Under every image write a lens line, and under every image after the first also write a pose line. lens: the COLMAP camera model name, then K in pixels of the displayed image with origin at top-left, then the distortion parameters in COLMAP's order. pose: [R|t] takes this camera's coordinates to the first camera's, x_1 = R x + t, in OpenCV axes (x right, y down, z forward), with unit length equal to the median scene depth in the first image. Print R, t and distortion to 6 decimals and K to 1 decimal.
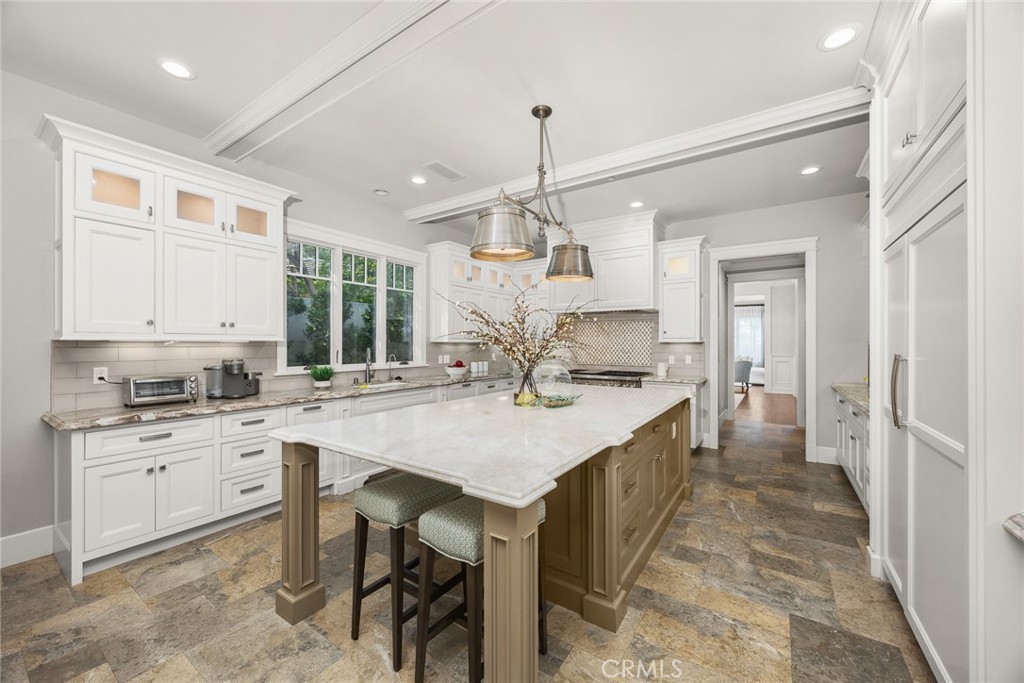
lens RADIAL K [[396.6, 0, 512.0], [0, 396.6, 341.5], [0, 0, 1]] dist [-0.001145, -0.000216]
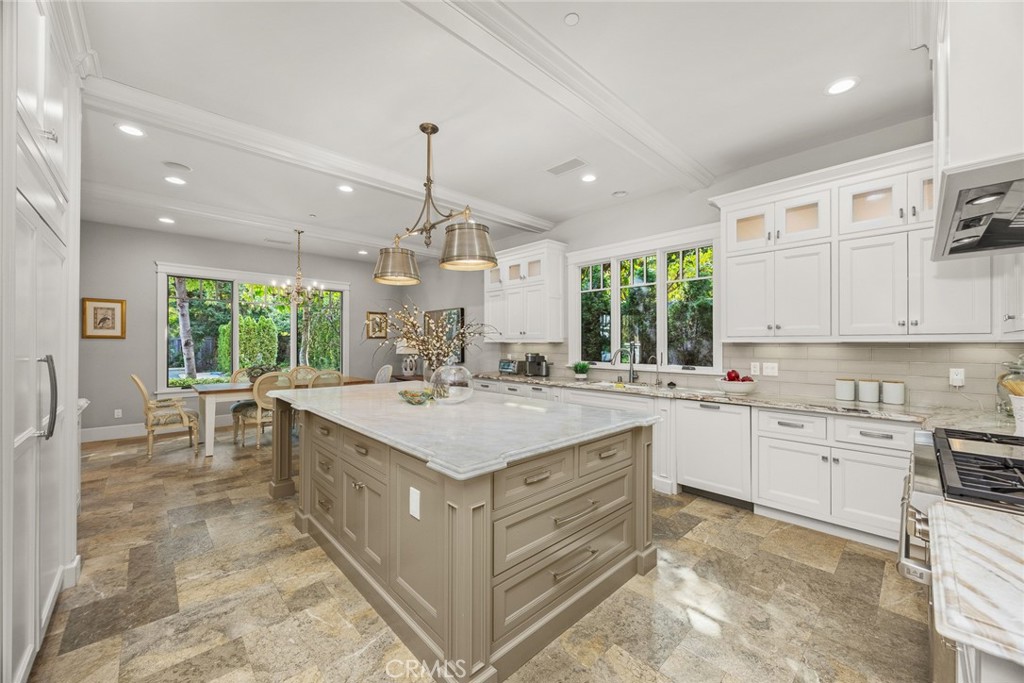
lens RADIAL K [[385.1, 0, 523.8], [0, 385.1, 346.0], [0, 0, 1]] dist [-0.001209, -0.000040]
pose [[-0.202725, 0.012728, -0.979153, 1.091976], [0.004437, 0.999917, 0.012079, -0.006581], [0.979226, -0.001896, -0.202765, 1.526548]]
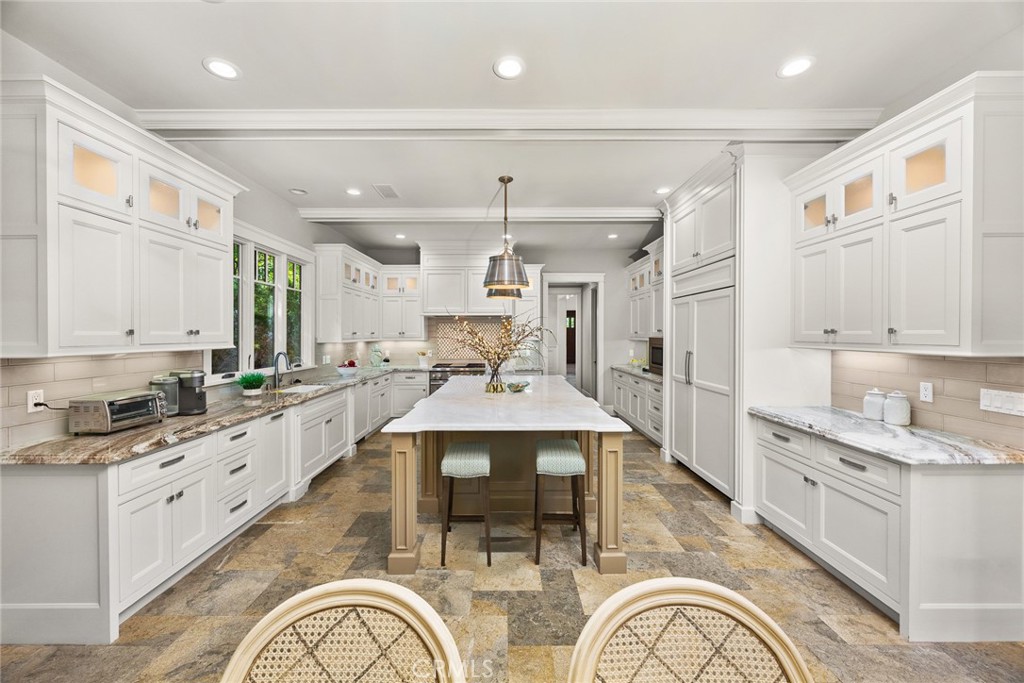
lens RADIAL K [[393.1, 0, 513.4], [0, 393.1, 334.1], [0, 0, 1]] dist [0.000798, 0.000071]
pose [[0.825443, -0.004418, 0.564468, -0.701227], [0.001650, 0.999984, 0.005413, -0.046830], [-0.564483, -0.003537, 0.825437, -0.159165]]
